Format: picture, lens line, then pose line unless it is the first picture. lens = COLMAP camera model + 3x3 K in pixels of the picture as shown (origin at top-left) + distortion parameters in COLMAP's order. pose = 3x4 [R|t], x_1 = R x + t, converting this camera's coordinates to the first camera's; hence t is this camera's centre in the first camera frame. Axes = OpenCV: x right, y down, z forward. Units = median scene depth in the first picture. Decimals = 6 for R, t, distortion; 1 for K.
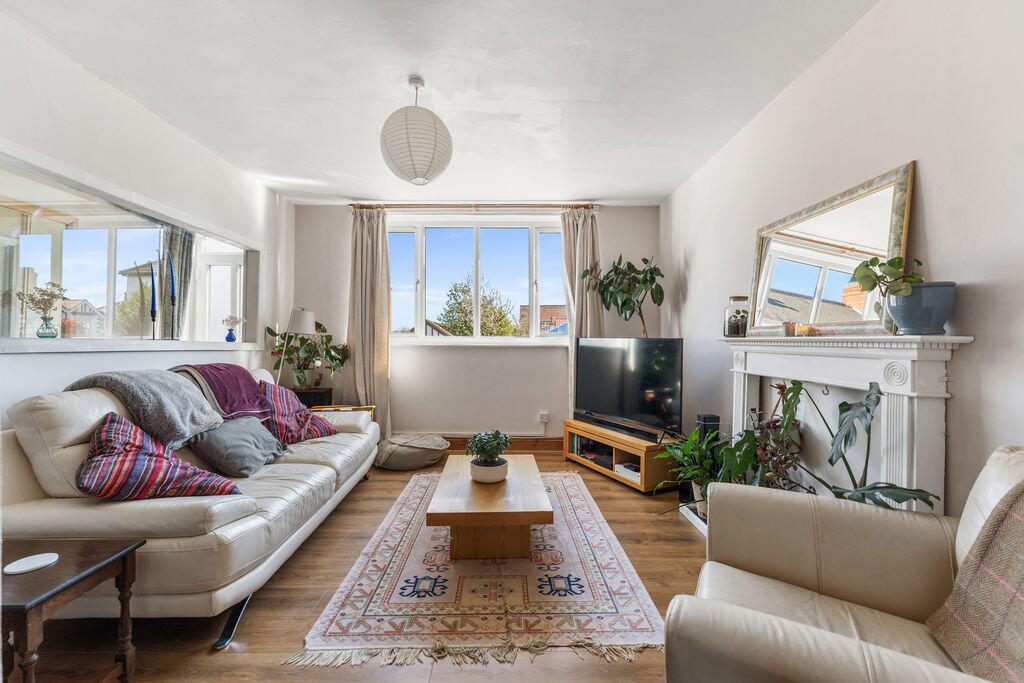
lens RADIAL K [[422.4, 0, 515.6], [0, 422.4, 344.9], [0, 0, 1]] dist [0.003677, 0.000021]
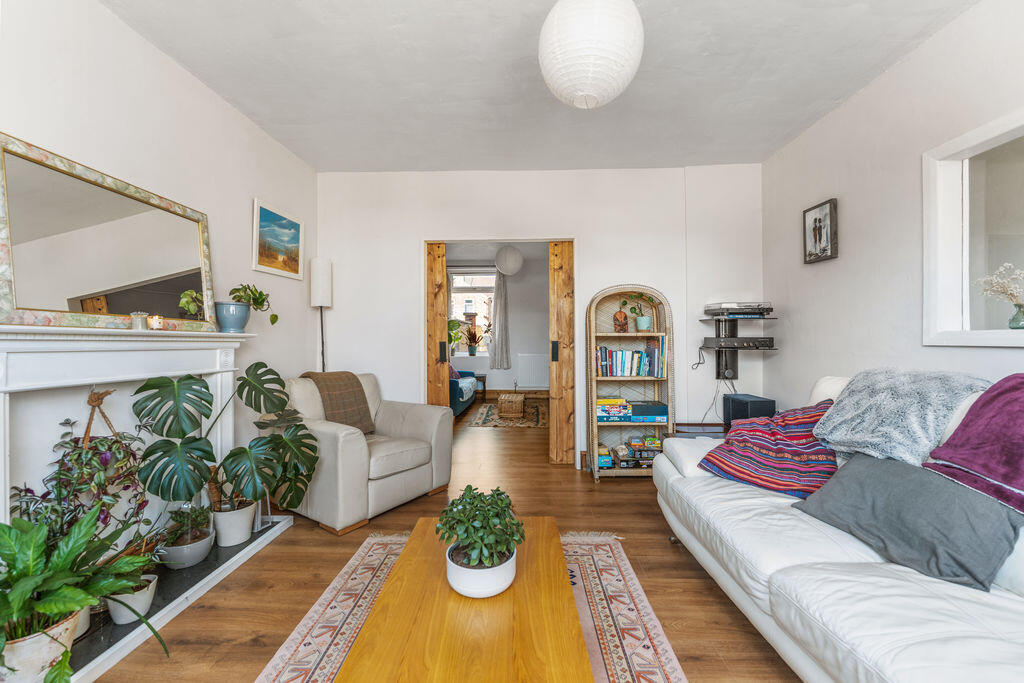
lens RADIAL K [[422.4, 0, 510.7], [0, 422.4, 338.5], [0, 0, 1]] dist [0.003677, 0.000021]
pose [[-0.999108, 0.001077, 0.042222, -0.077749], [0.001019, 0.999998, -0.001401, -0.000316], [-0.042224, -0.001356, -0.999107, 1.011031]]
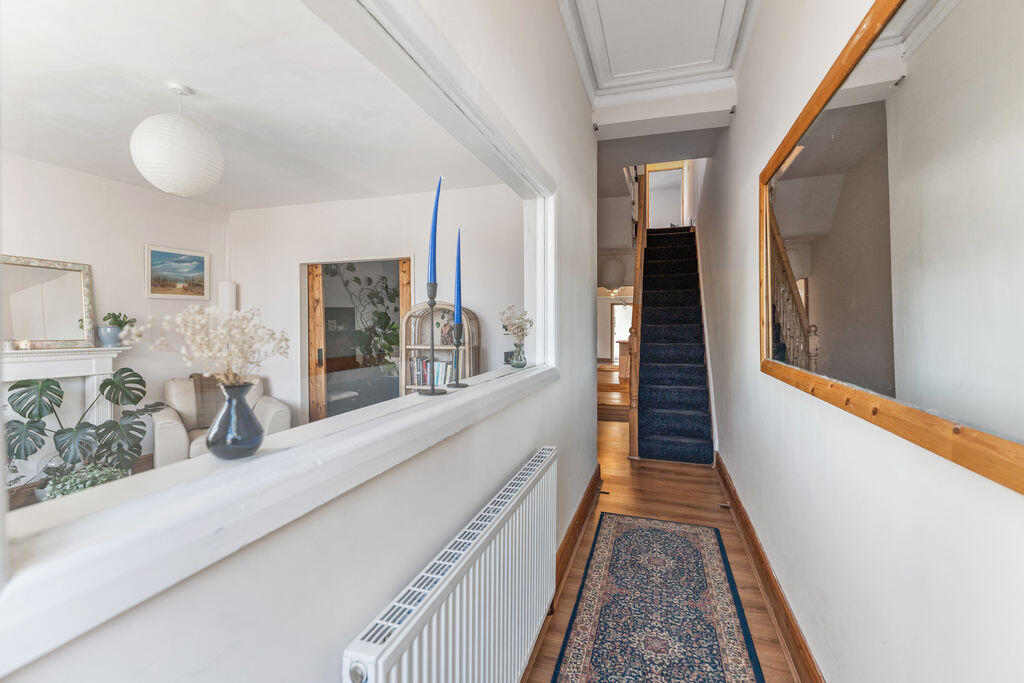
lens RADIAL K [[447.3, 0, 513.8], [0, 447.3, 327.9], [0, 0, 1]] dist [0.000286, -0.000005]
pose [[-0.948482, -0.003069, 0.316816, -0.742932], [-0.001408, 0.999984, 0.005470, -0.056268], [-0.316828, 0.004742, -0.948471, 1.020834]]
